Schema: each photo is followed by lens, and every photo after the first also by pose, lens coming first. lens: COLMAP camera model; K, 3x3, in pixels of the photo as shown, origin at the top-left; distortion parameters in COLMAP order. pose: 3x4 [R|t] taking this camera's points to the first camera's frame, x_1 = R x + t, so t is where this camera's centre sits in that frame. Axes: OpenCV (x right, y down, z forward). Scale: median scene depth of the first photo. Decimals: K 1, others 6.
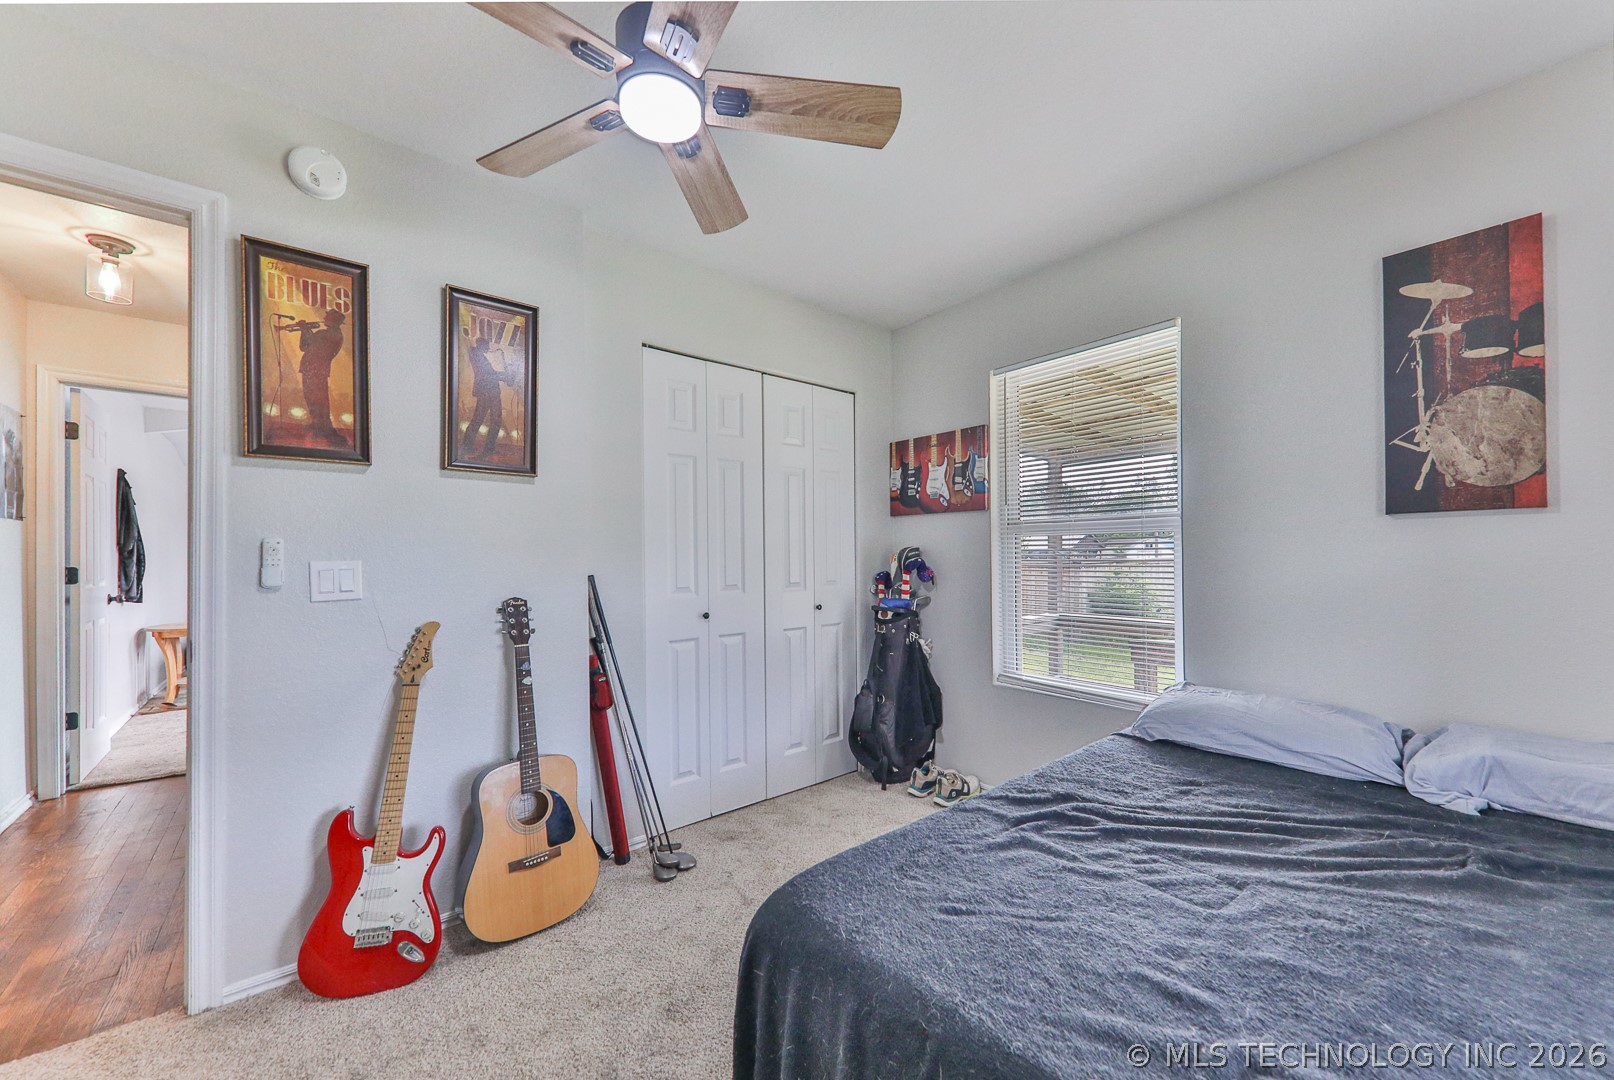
lens RADIAL K [[598.6, 0, 800.8], [0, 598.6, 554.1], [0, 0, 1]] dist [-0.002157, -0.000467]
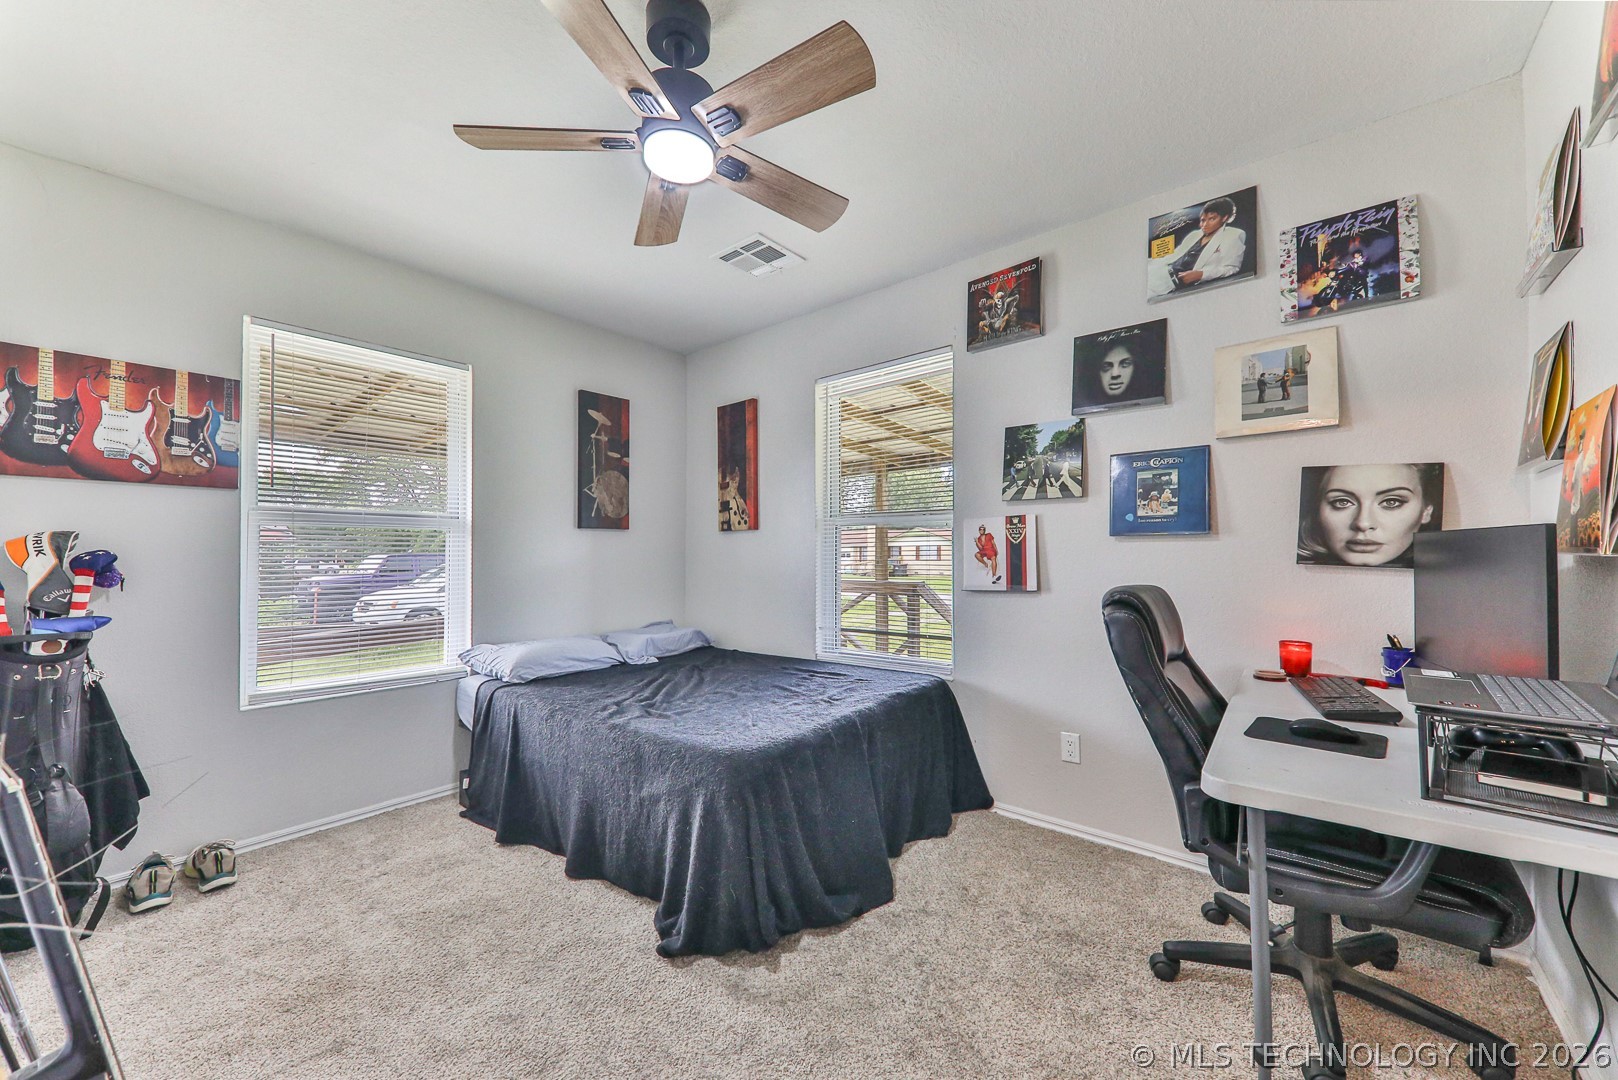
lens RADIAL K [[600.1, 0, 802.8], [0, 600.1, 554.1], [0, 0, 1]] dist [-0.002157, -0.000467]
pose [[-0.197157, 0.007055, 0.980346, -0.596478], [0.000431, 0.999975, -0.007110, 0.016657], [-0.980372, -0.000979, -0.197155, 0.425043]]
